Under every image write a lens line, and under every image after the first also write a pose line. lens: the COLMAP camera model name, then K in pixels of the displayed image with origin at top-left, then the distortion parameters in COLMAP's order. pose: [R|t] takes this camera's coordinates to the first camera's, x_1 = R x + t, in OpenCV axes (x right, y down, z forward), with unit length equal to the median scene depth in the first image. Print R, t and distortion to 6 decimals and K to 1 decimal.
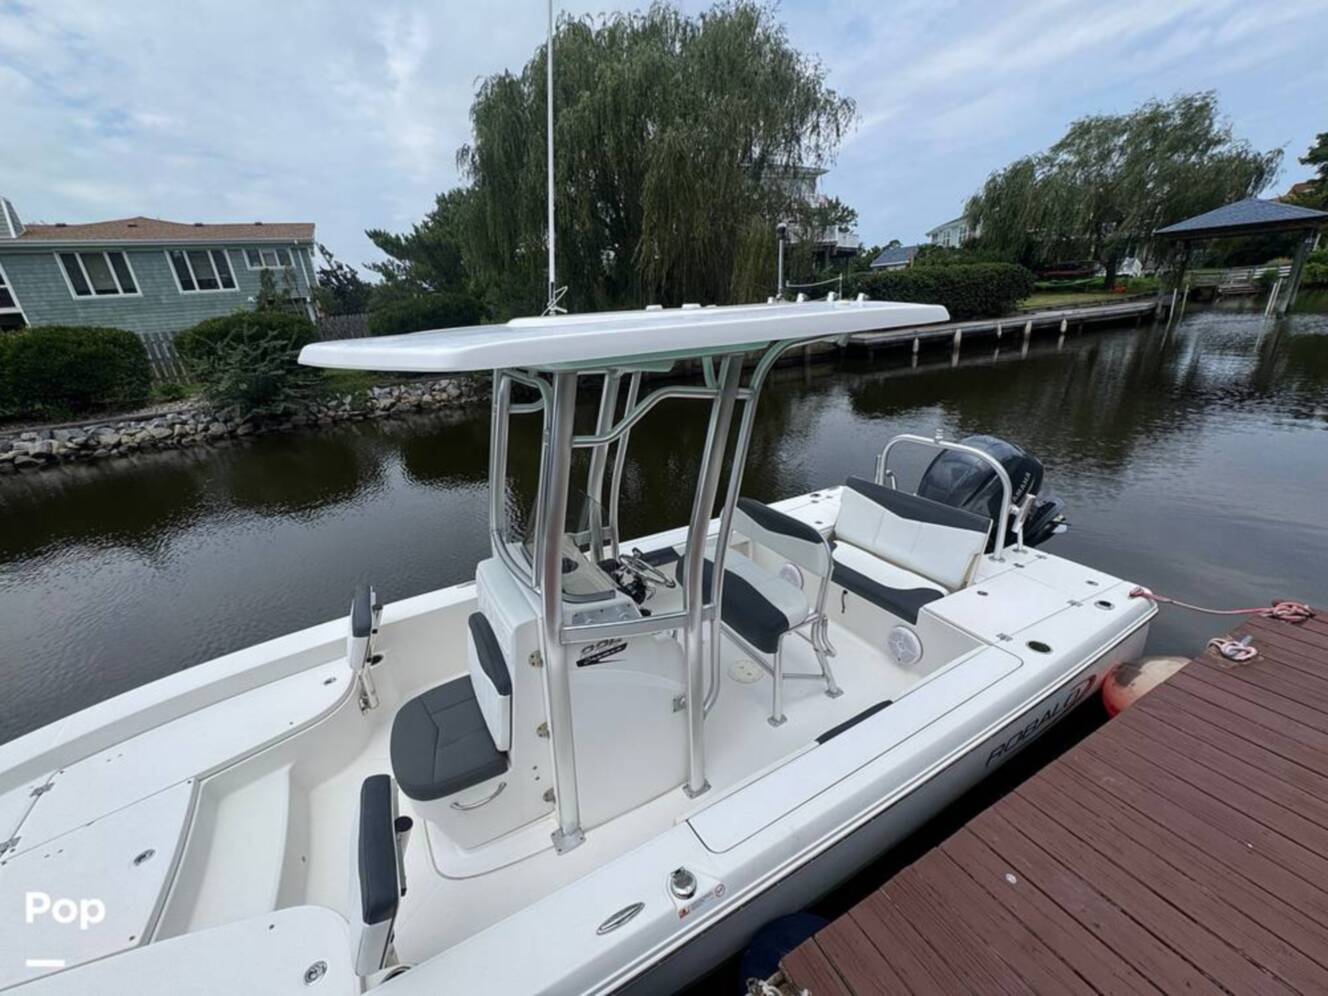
lens RADIAL K [[532.0, 0, 666.4], [0, 532.0, 489.2], [0, 0, 1]] dist [0.001817, 0.000379]
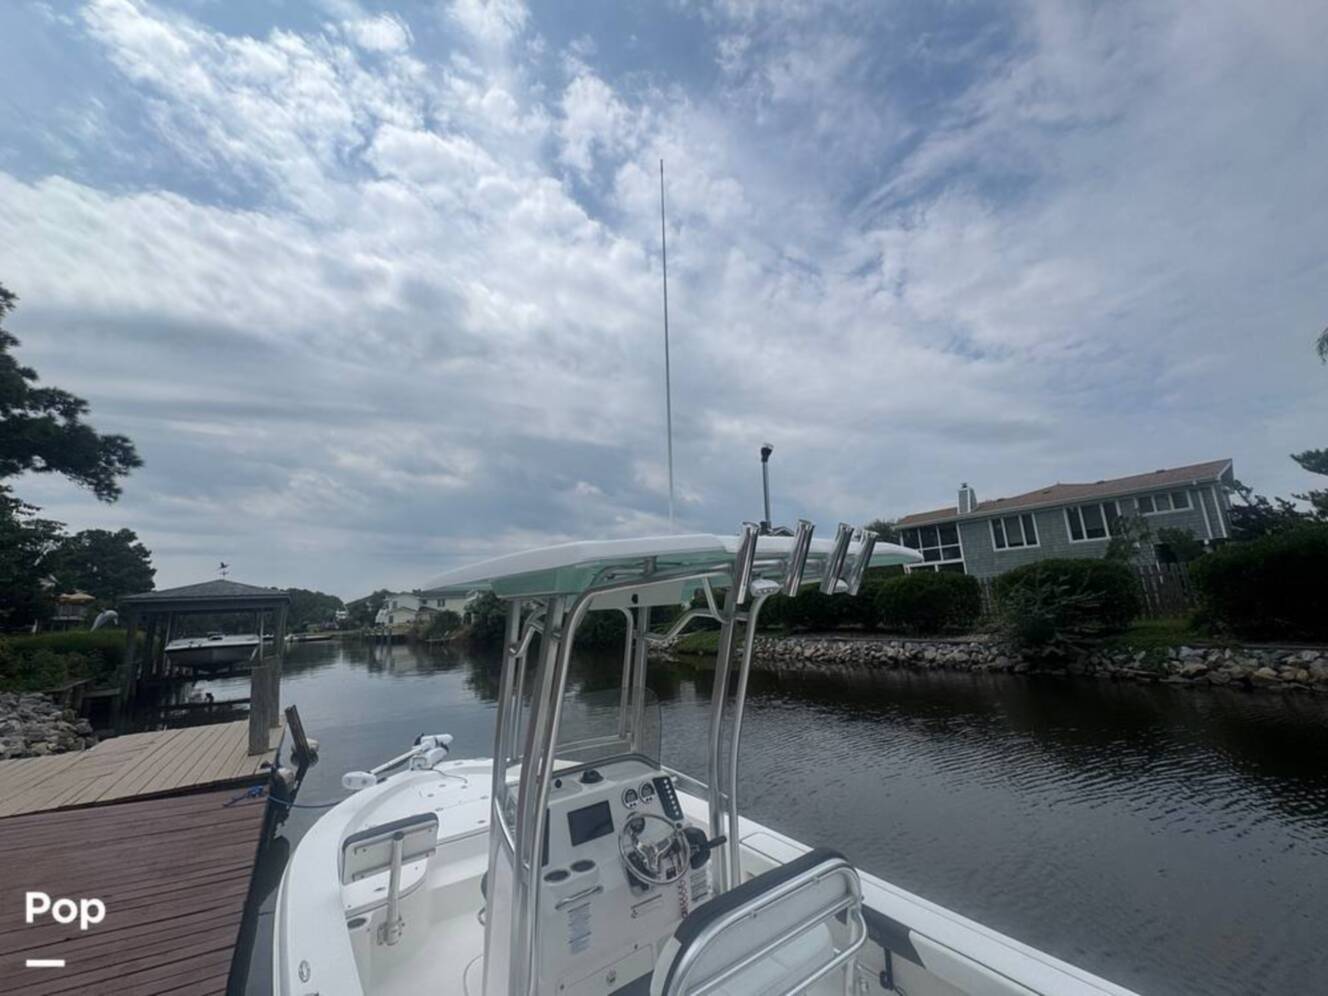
lens RADIAL K [[537.4, 0, 667.0], [0, 537.4, 496.5], [0, 0, 1]] dist [-0.001390, -0.000548]
pose [[0.105980, -0.134641, -0.985211, 0.131891], [-0.292916, 0.942600, -0.160327, -0.034475], [0.950246, 0.305575, 0.060458, 0.109495]]
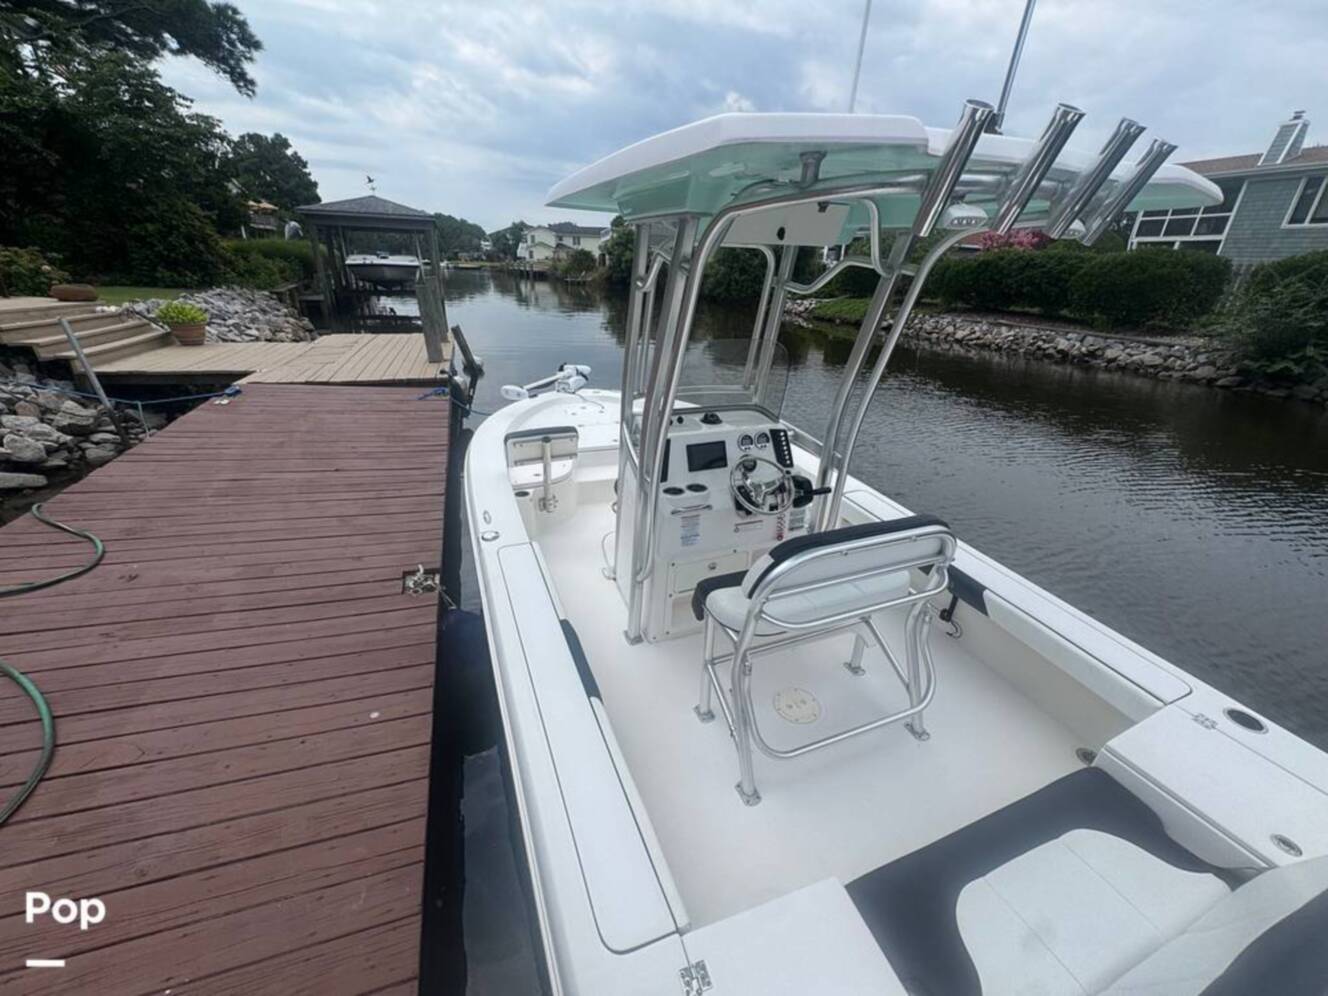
lens RADIAL K [[538.0, 0, 664.0], [0, 538.0, 498.0], [0, 0, 1]] dist [-0.000696, -0.000060]
pose [[-0.142960, 0.457535, -0.877624, 0.122791], [-0.356598, 0.803365, 0.476909, -0.030504], [0.923255, 0.381137, 0.048307, 0.110820]]
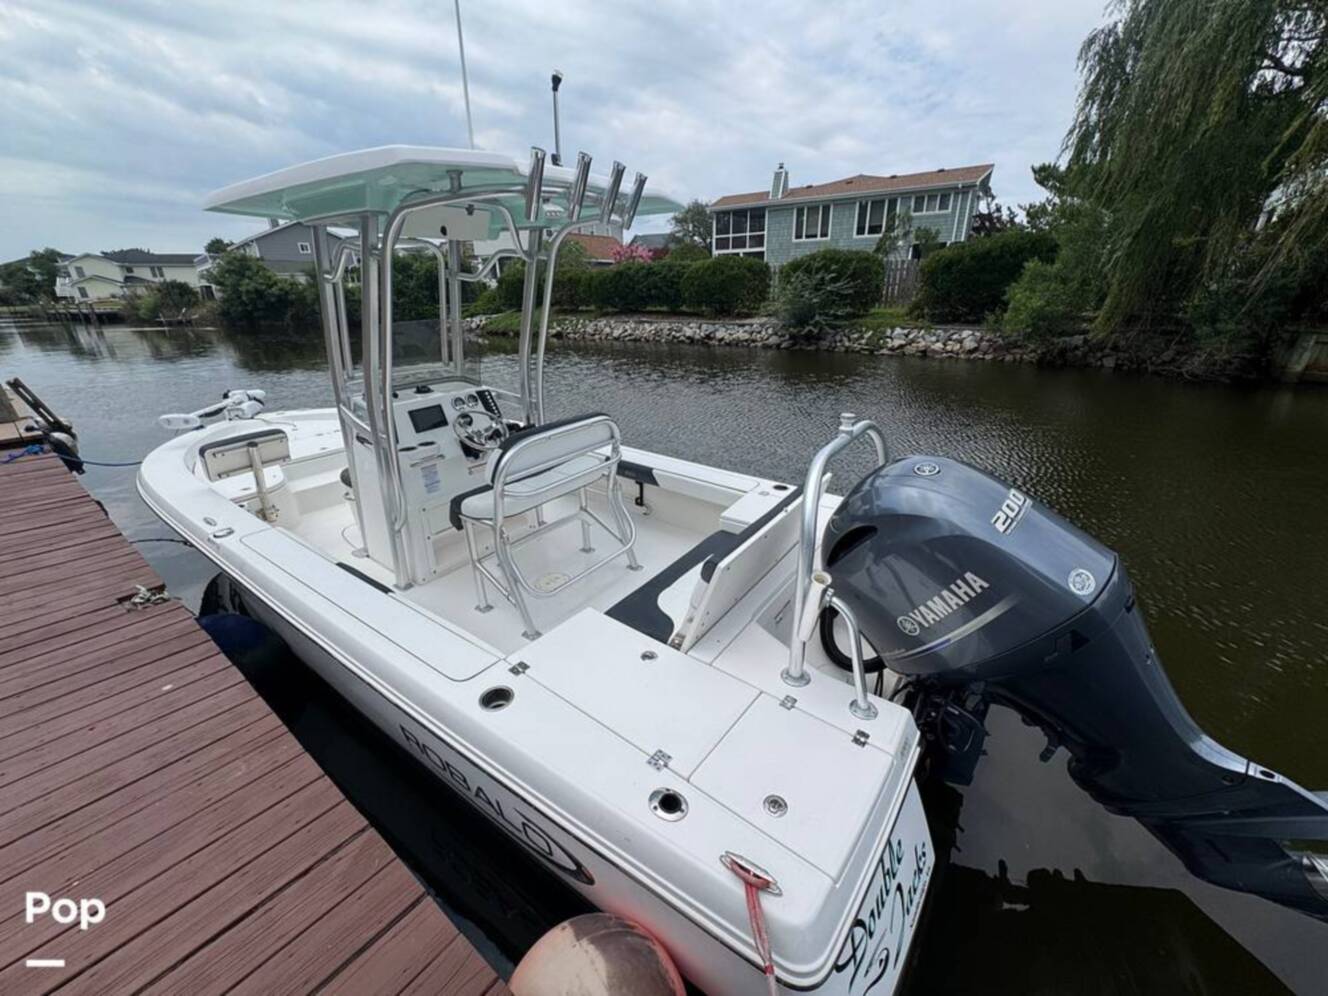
lens RADIAL K [[535.6, 0, 675.8], [0, 535.6, 500.5], [0, 0, 1]] dist [-0.002541, 0.000112]
pose [[0.432349, 0.393296, -0.811414, 0.168460], [-0.315992, 0.908885, 0.272170, -0.023697], [0.844526, 0.138728, 0.517234, 0.106563]]
